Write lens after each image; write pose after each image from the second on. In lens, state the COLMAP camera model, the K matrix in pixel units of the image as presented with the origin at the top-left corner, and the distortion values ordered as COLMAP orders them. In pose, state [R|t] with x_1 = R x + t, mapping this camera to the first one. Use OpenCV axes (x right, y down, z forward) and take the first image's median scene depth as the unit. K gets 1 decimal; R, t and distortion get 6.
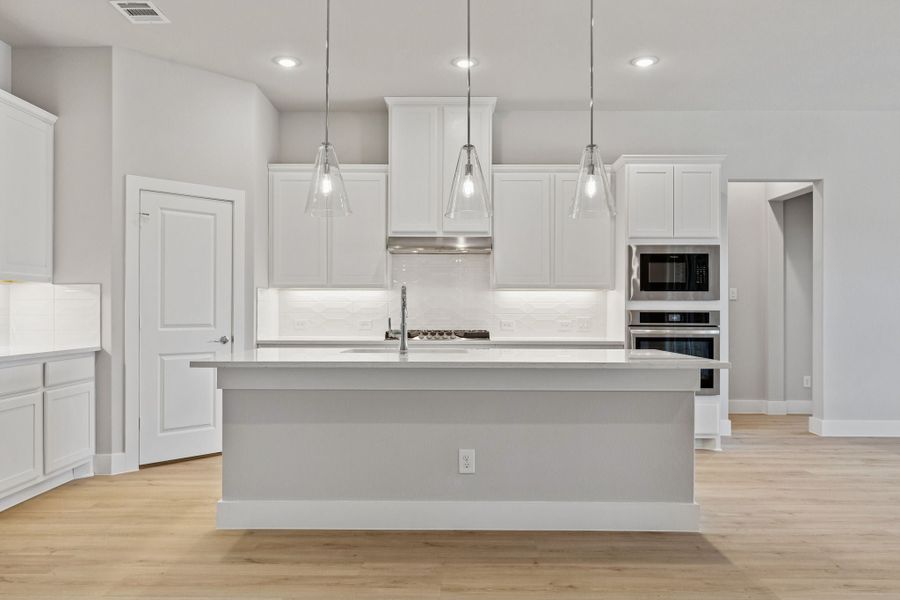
lens RADIAL K [[633.0, 0, 448.5], [0, 633.0, 307.2], [0, 0, 1]] dist [-0.000835, 0.000984]
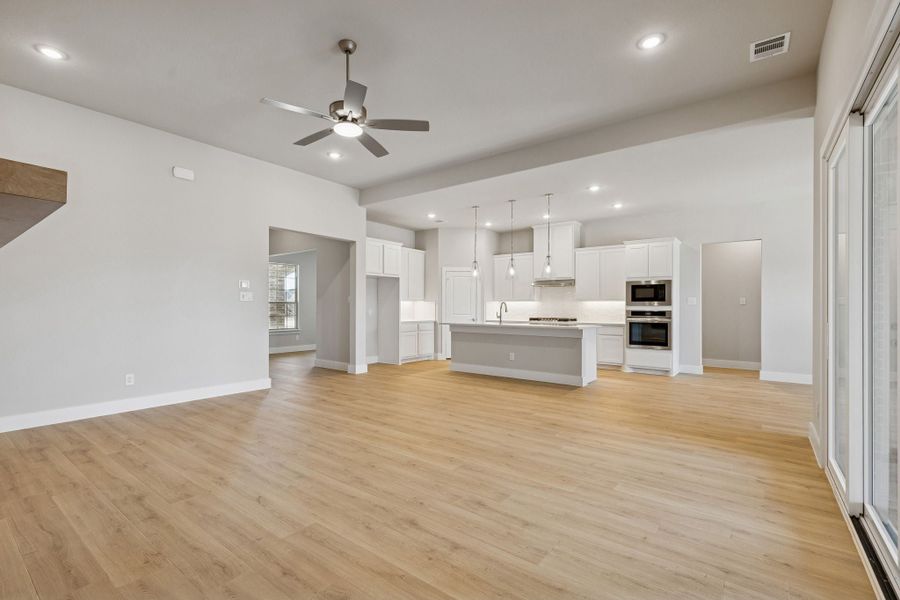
lens RADIAL K [[405.7, 0, 448.5], [0, 405.7, 306.3], [0, 0, 1]] dist [0.002999, 0.000068]
pose [[0.802351, -0.000790, -0.596851, 0.642757], [-0.000518, 0.999998, -0.002020, -0.005327], [0.596852, 0.001930, 0.802349, -0.546037]]
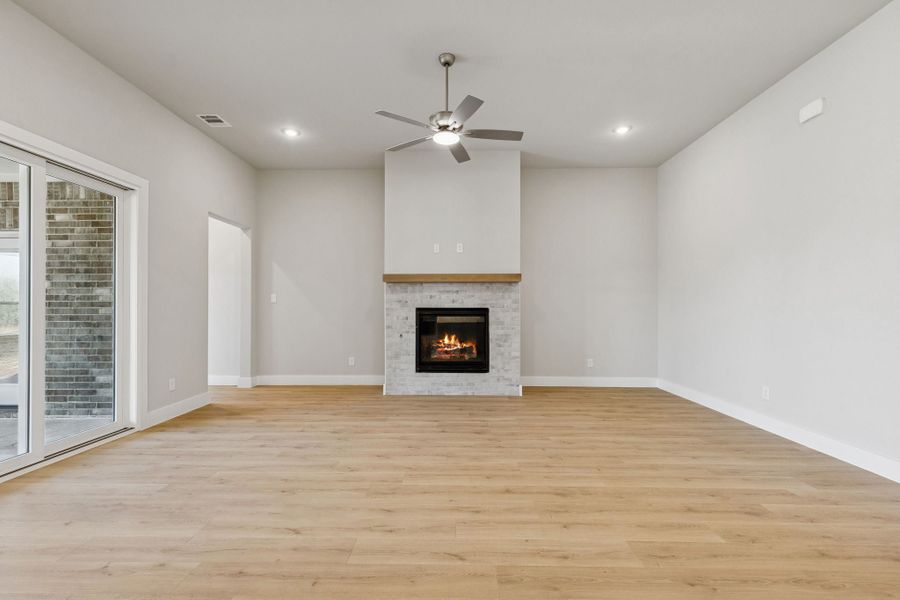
lens RADIAL K [[403.2, 0, 446.7], [0, 403.2, 308.6], [0, 0, 1]] dist [0.006092, 0.000060]
pose [[-0.999897, -0.004118, 0.013733, 0.134500], [-0.004127, 0.999991, -0.000575, -0.000433], [-0.013731, -0.000632, -0.999906, 0.521972]]
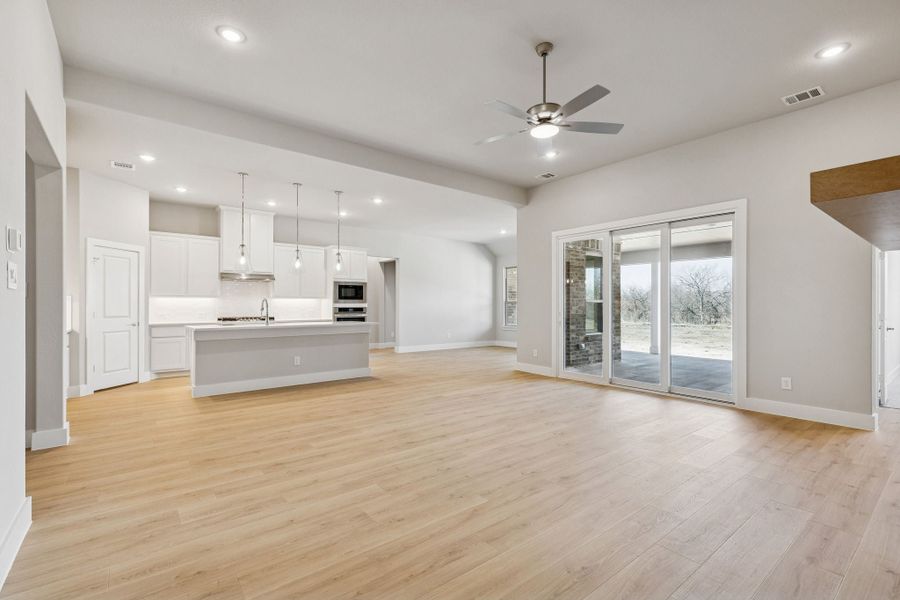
lens RADIAL K [[405.7, 0, 448.5], [0, 405.7, 306.3], [0, 0, 1]] dist [0.002999, 0.000068]
pose [[0.777832, -0.005793, 0.628446, -0.374734], [0.002146, 0.999976, 0.006562, -0.007987], [-0.628469, -0.003756, 0.777826, -0.538760]]
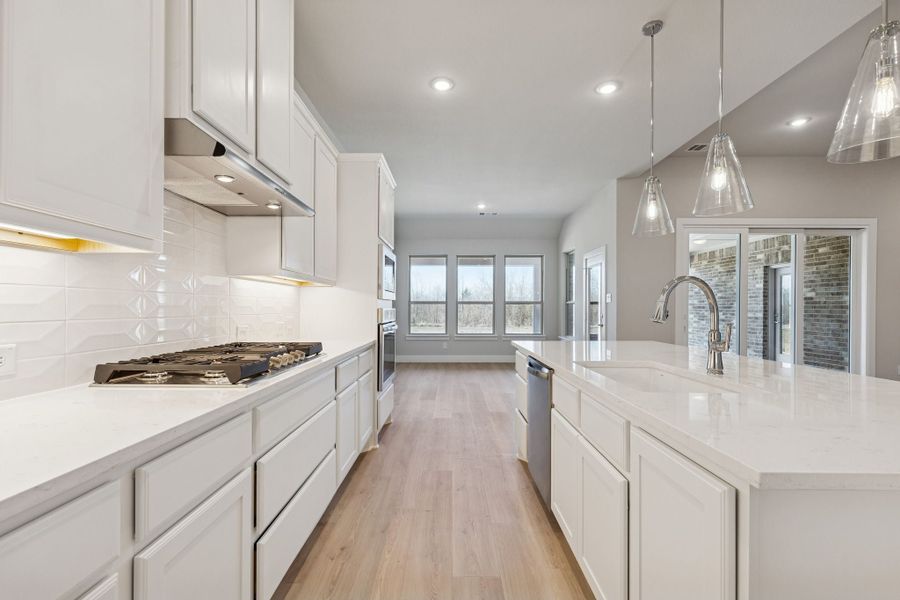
lens RADIAL K [[405.7, 0, 448.5], [0, 405.7, 306.3], [0, 0, 1]] dist [0.002999, 0.000068]
pose [[-0.003185, -0.000319, 0.999995, -0.365346], [-0.008639, 0.999963, 0.000292, 0.000587], [-0.999958, -0.008638, -0.003188, 0.897904]]
